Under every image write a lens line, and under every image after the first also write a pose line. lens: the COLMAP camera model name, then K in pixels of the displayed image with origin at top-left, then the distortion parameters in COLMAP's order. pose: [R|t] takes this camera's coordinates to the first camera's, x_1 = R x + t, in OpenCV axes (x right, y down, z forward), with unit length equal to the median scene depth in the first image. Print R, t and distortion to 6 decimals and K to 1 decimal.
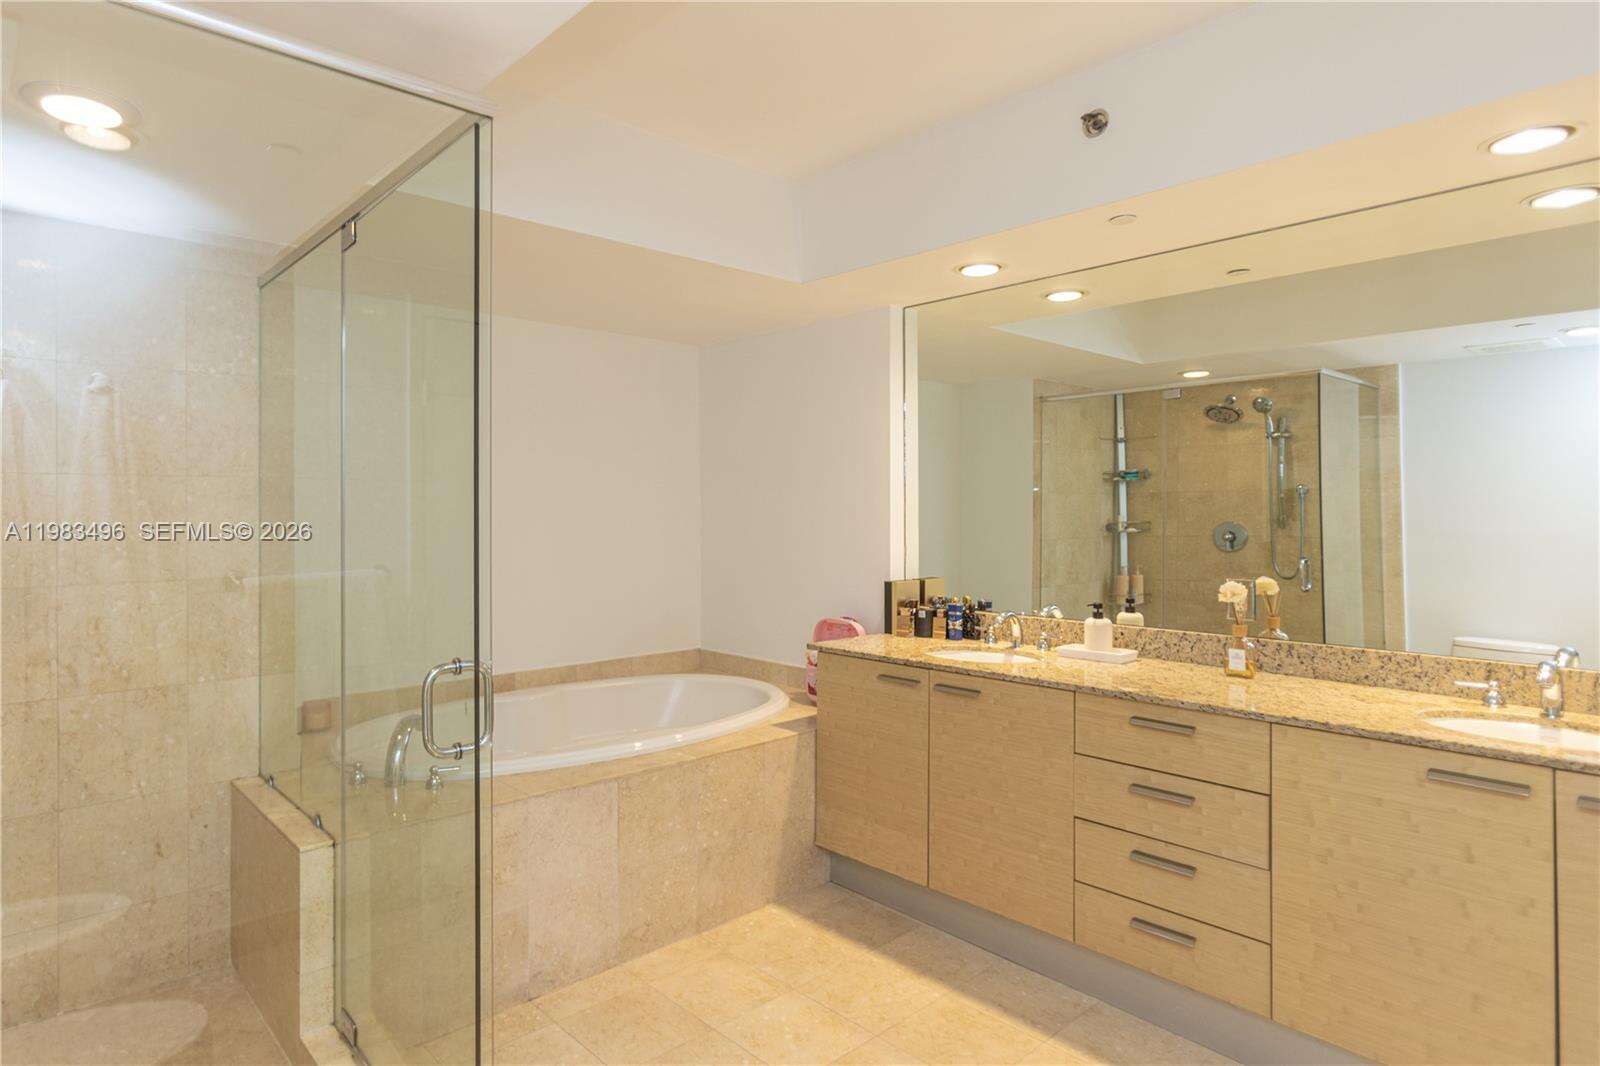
lens RADIAL K [[747.6, 0, 803.4], [0, 747.6, 487.0], [0, 0, 1]] dist [-0.004355, 0.009414]
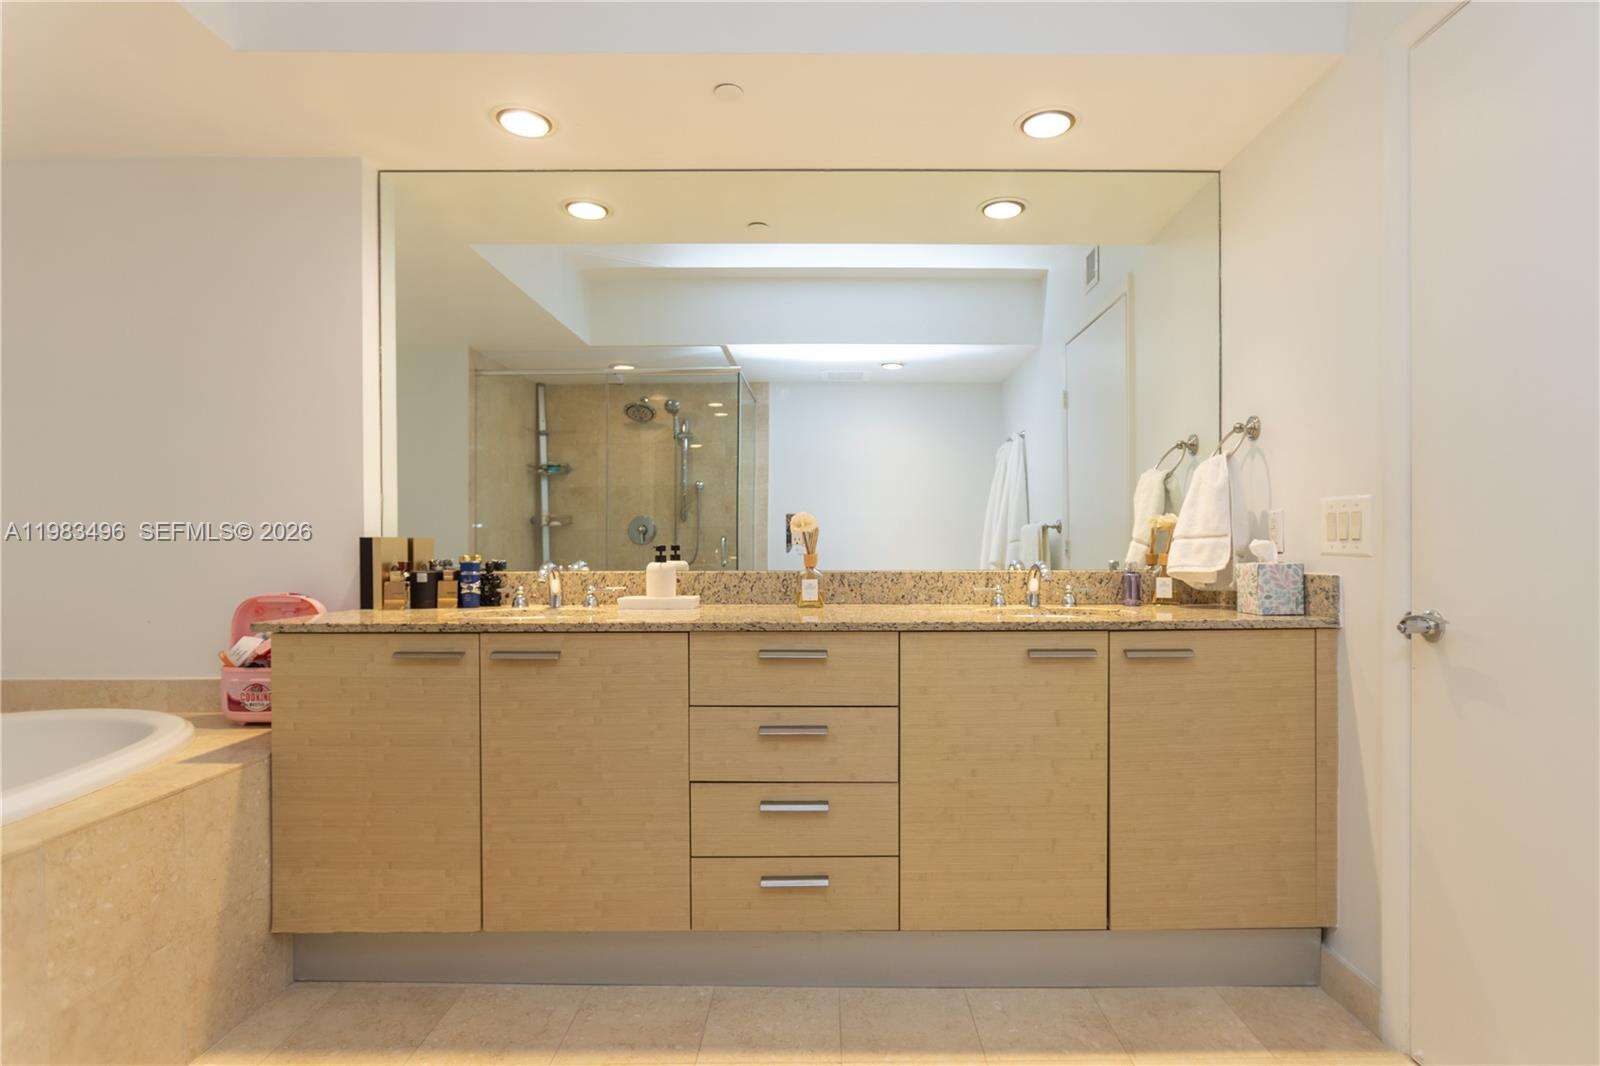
lens RADIAL K [[757.0, 0, 762.2], [0, 757.0, 533.3], [0, 0, 1]] dist [-0.002313, 0.000571]
pose [[0.741483, 0.000865, 0.670971, -0.107860], [-0.031360, 0.998951, 0.033367, 0.106556], [-0.670238, -0.045783, 0.740733, 0.264810]]
